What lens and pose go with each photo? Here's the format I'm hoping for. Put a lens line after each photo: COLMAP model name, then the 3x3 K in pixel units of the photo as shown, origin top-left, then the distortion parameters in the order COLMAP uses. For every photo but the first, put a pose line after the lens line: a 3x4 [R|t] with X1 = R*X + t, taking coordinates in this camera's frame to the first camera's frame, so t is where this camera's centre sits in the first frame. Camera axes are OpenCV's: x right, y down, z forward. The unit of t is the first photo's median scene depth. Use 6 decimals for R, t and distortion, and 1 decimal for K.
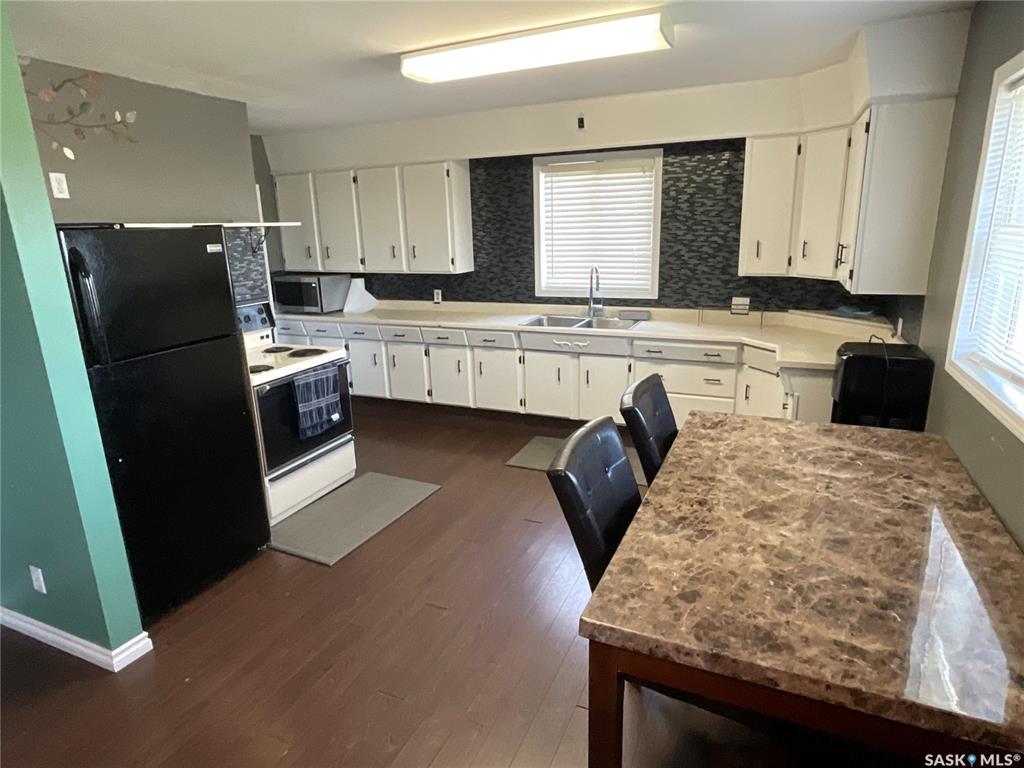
lens RADIAL K [[594.6, 0, 514.1], [0, 594.6, 382.9], [0, 0, 1]] dist [0.006042, 0.000145]
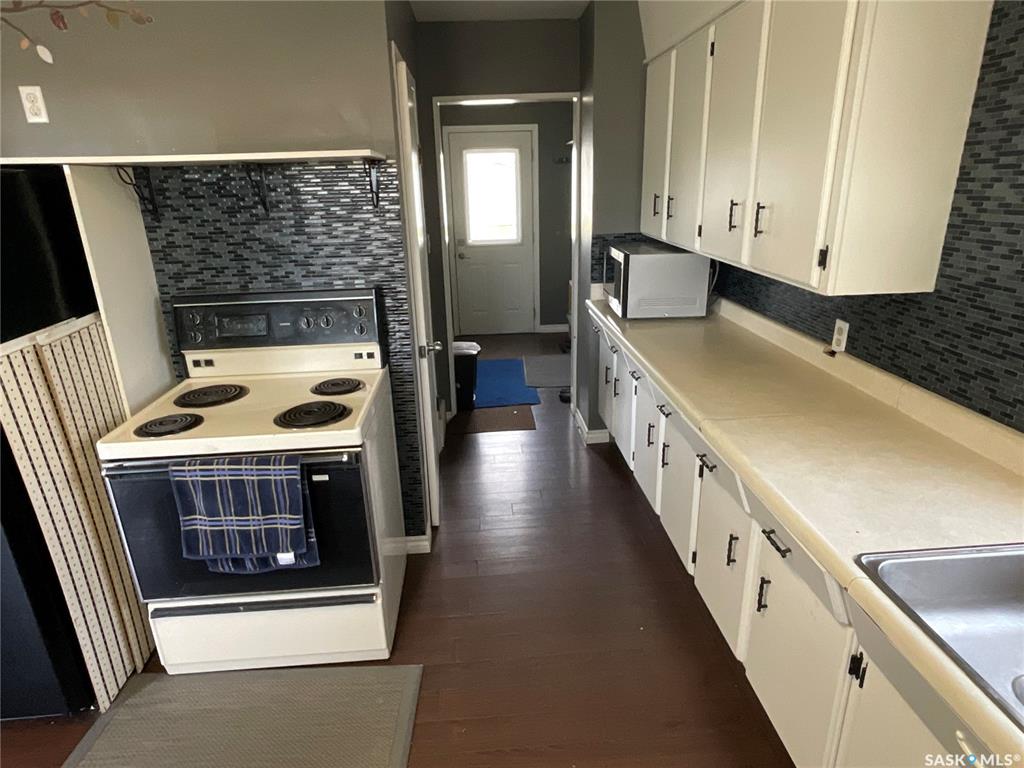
lens RADIAL K [[594.6, 0, 511.5], [0, 594.6, 385.8], [0, 0, 1]] dist [0.006042, 0.000145]
pose [[0.461506, 0.306581, -0.832479, 0.124017], [-0.211470, 0.949355, 0.232390, -0.187061], [0.861564, 0.068795, 0.502965, 0.724884]]
